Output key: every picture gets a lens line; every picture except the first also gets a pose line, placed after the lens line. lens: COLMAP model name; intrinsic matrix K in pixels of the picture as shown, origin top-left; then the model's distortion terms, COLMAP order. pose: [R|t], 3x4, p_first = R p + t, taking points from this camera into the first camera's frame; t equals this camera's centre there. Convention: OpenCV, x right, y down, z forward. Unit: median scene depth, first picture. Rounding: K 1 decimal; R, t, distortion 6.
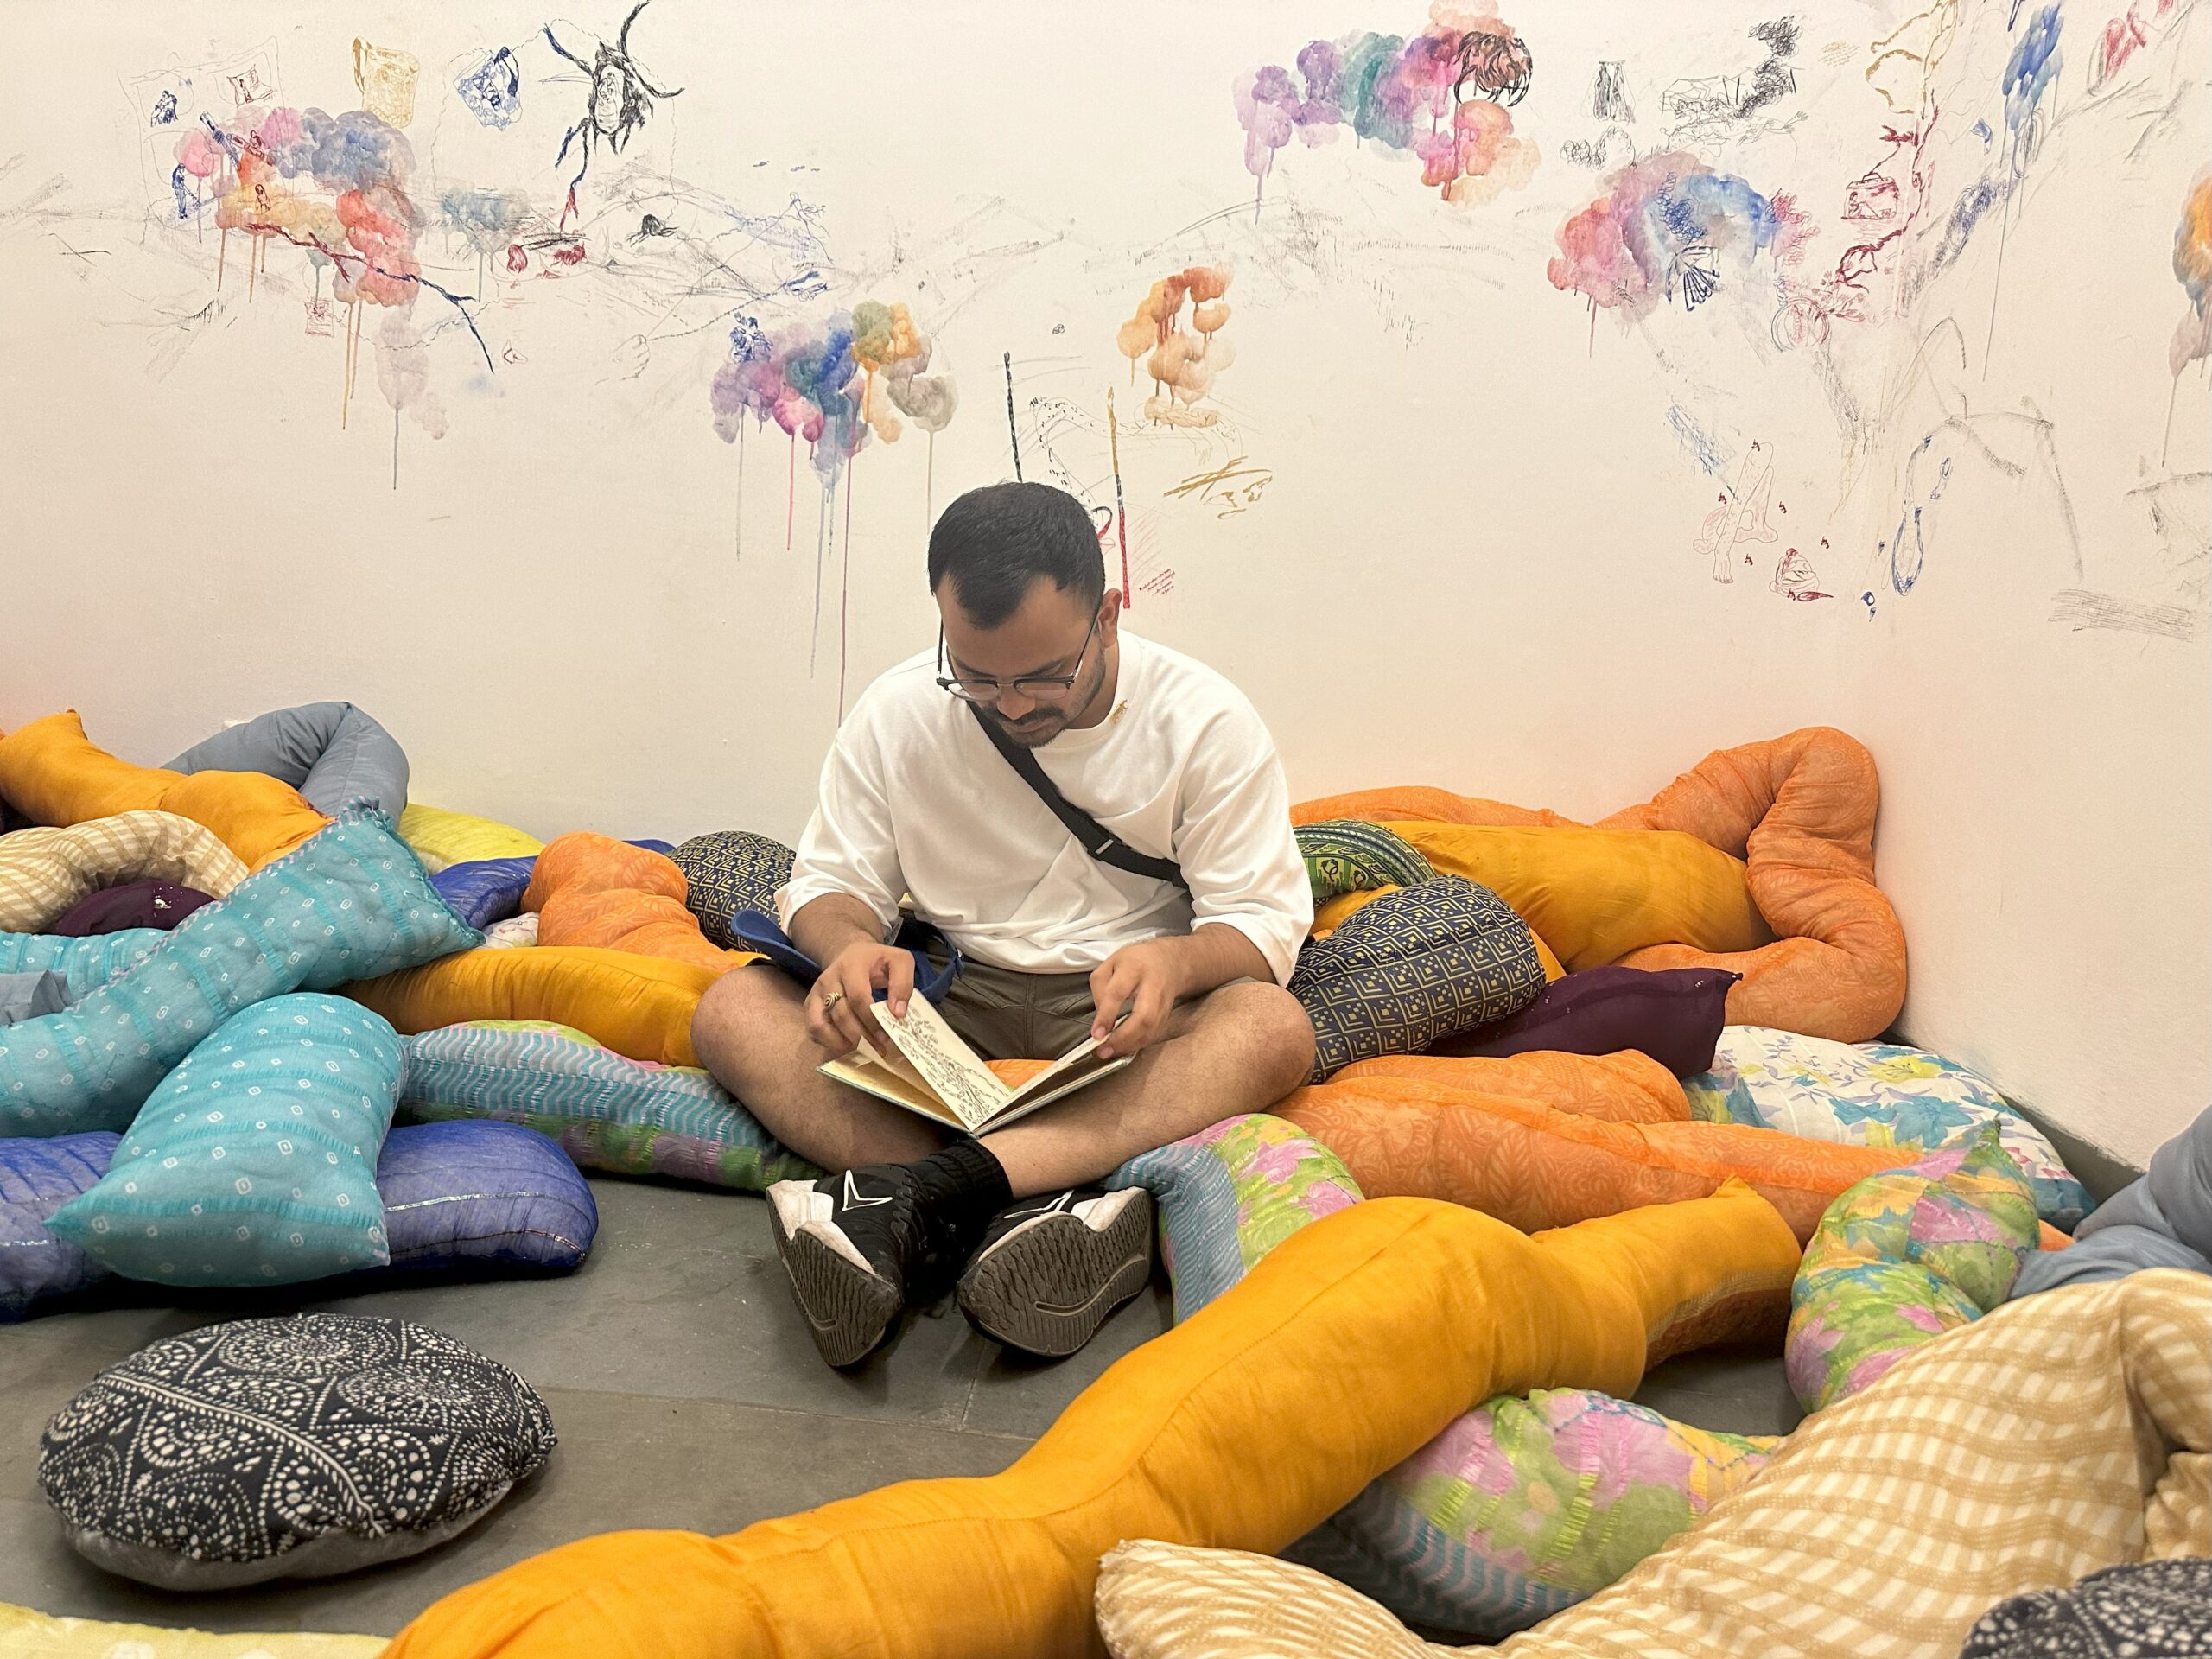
lens RADIAL K [[1571.4, 0, 1111.6], [0, 1571.4, 839.8], [0, 0, 1]] dist [0.009141, -0.011517]
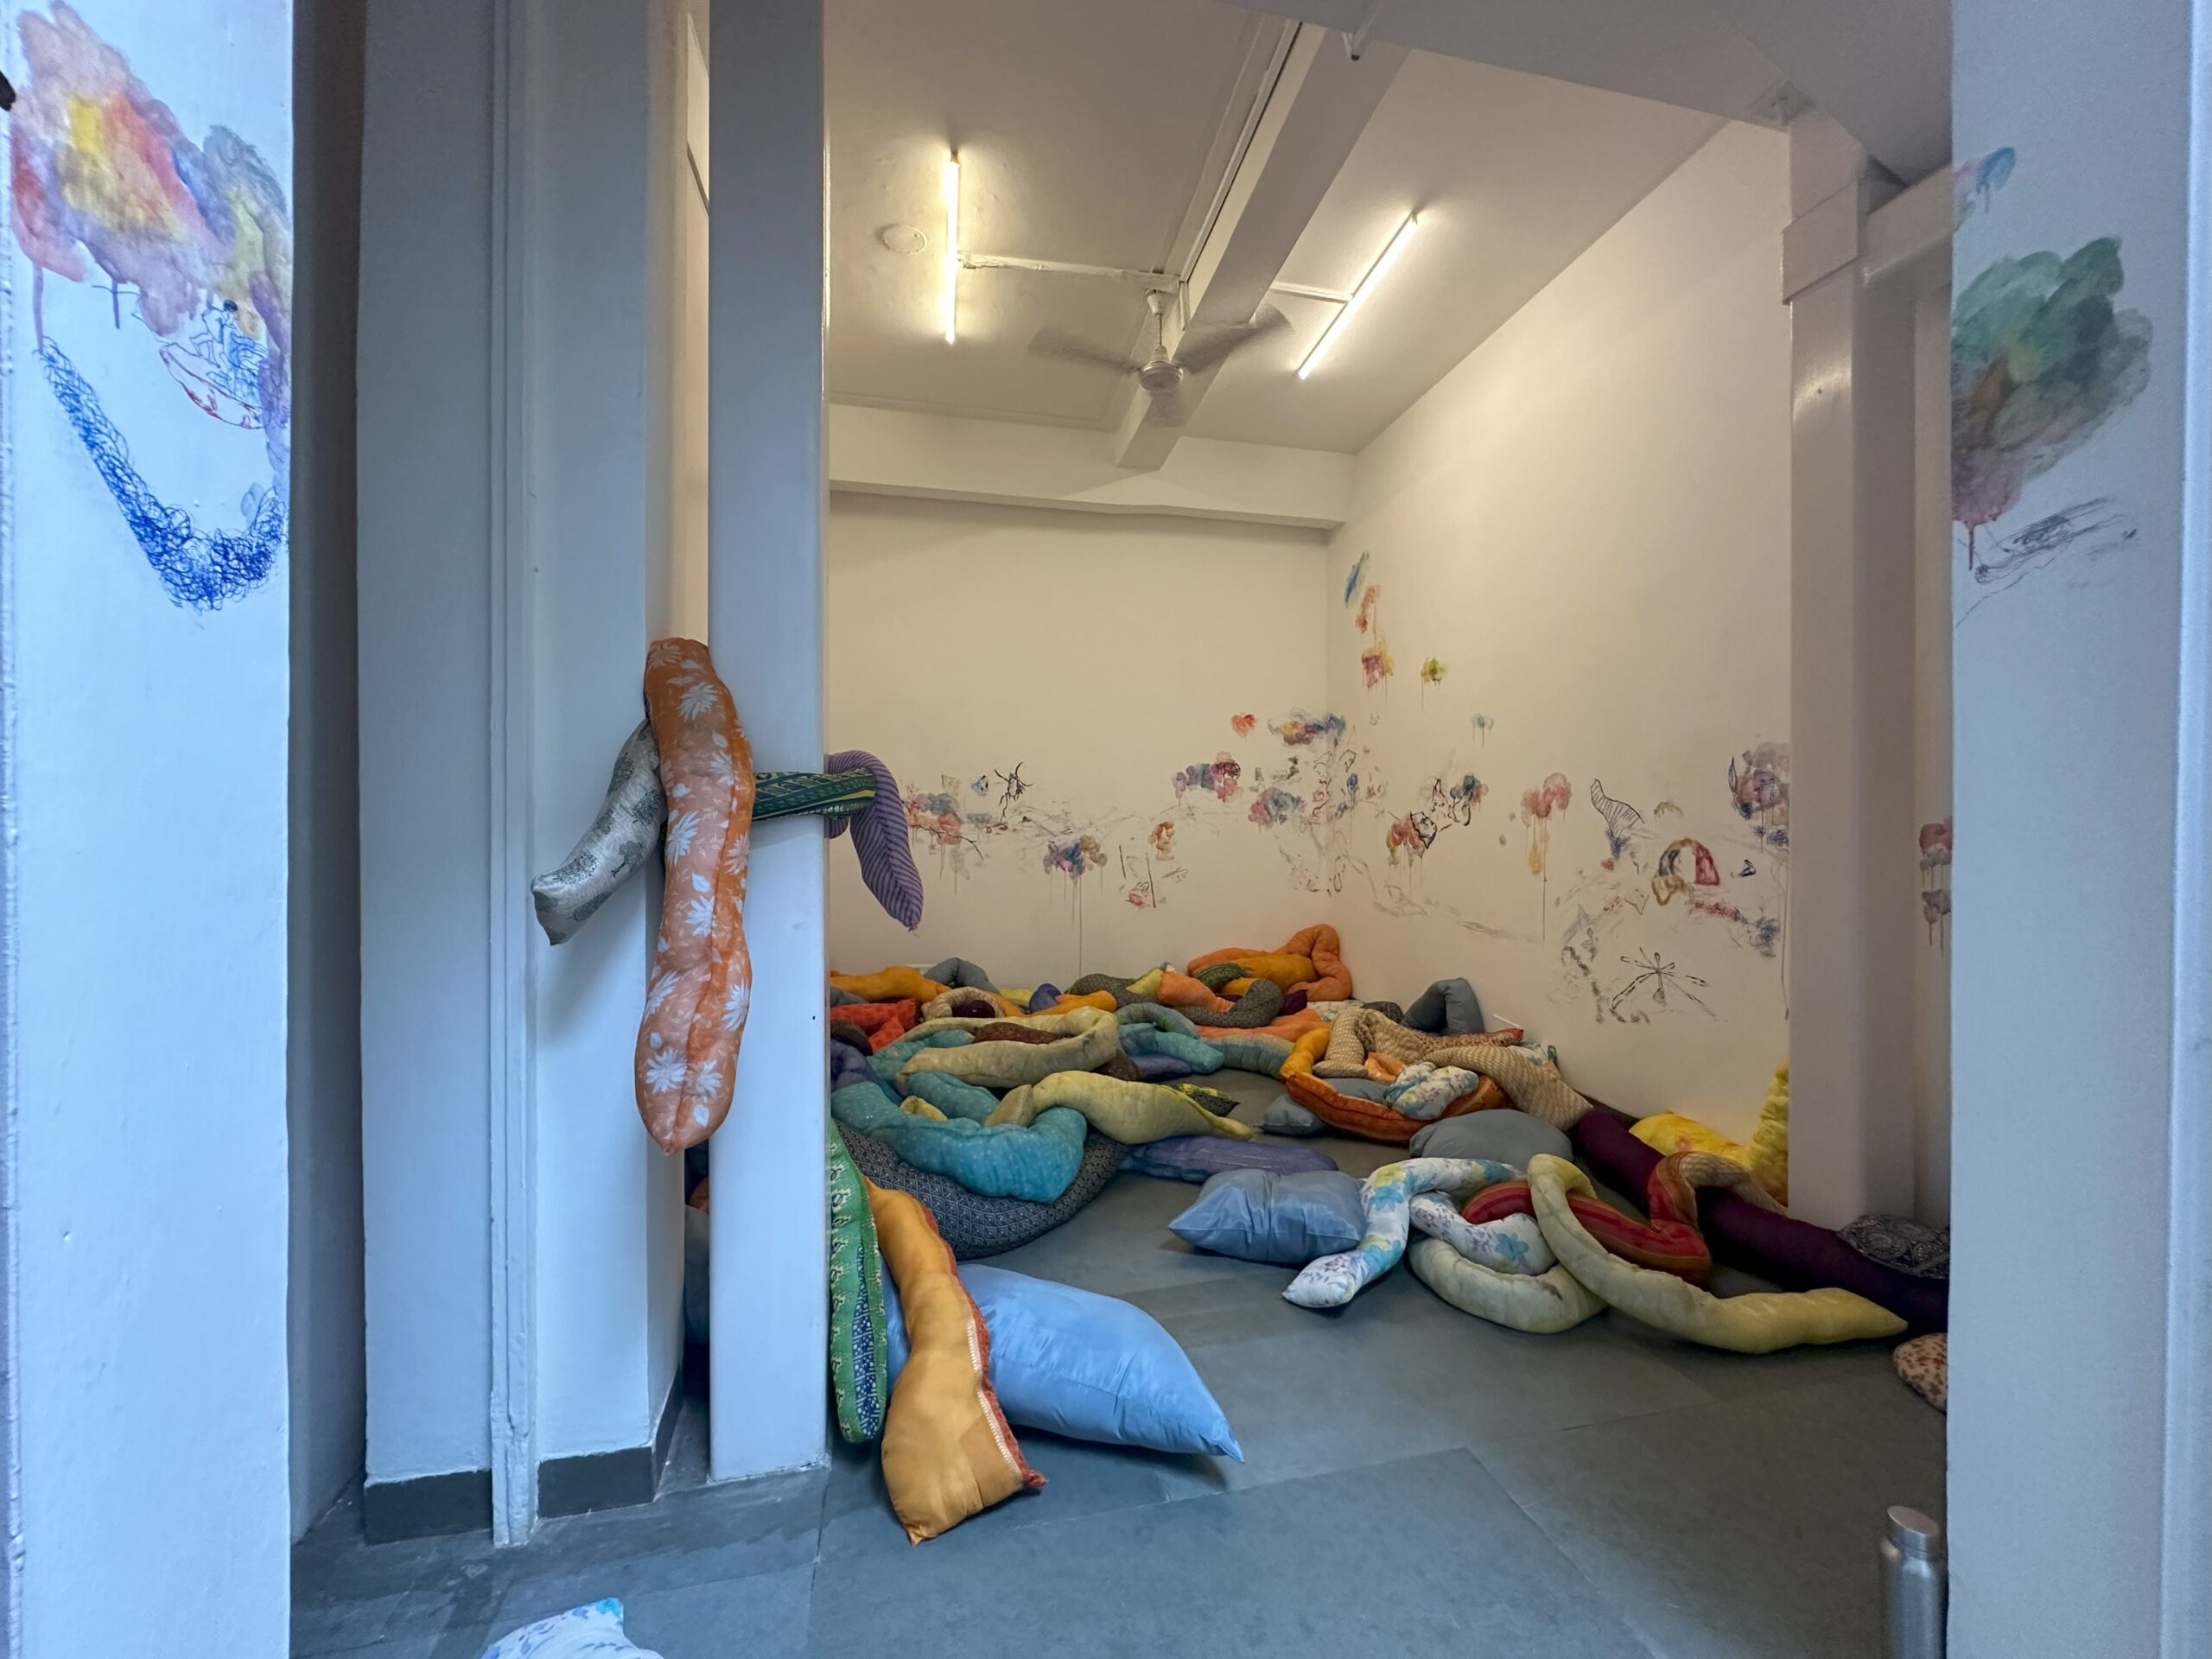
lens RADIAL K [[886.4, 0, 1107.0], [0, 886.4, 823.1], [0, 0, 1]] dist [-0.002483, -0.000191]
pose [[0.957874, -0.070331, 0.278443, -0.711155], [0.098235, 0.991305, -0.087548, -0.183315], [-0.269864, 0.111213, 0.956454, -1.087896]]
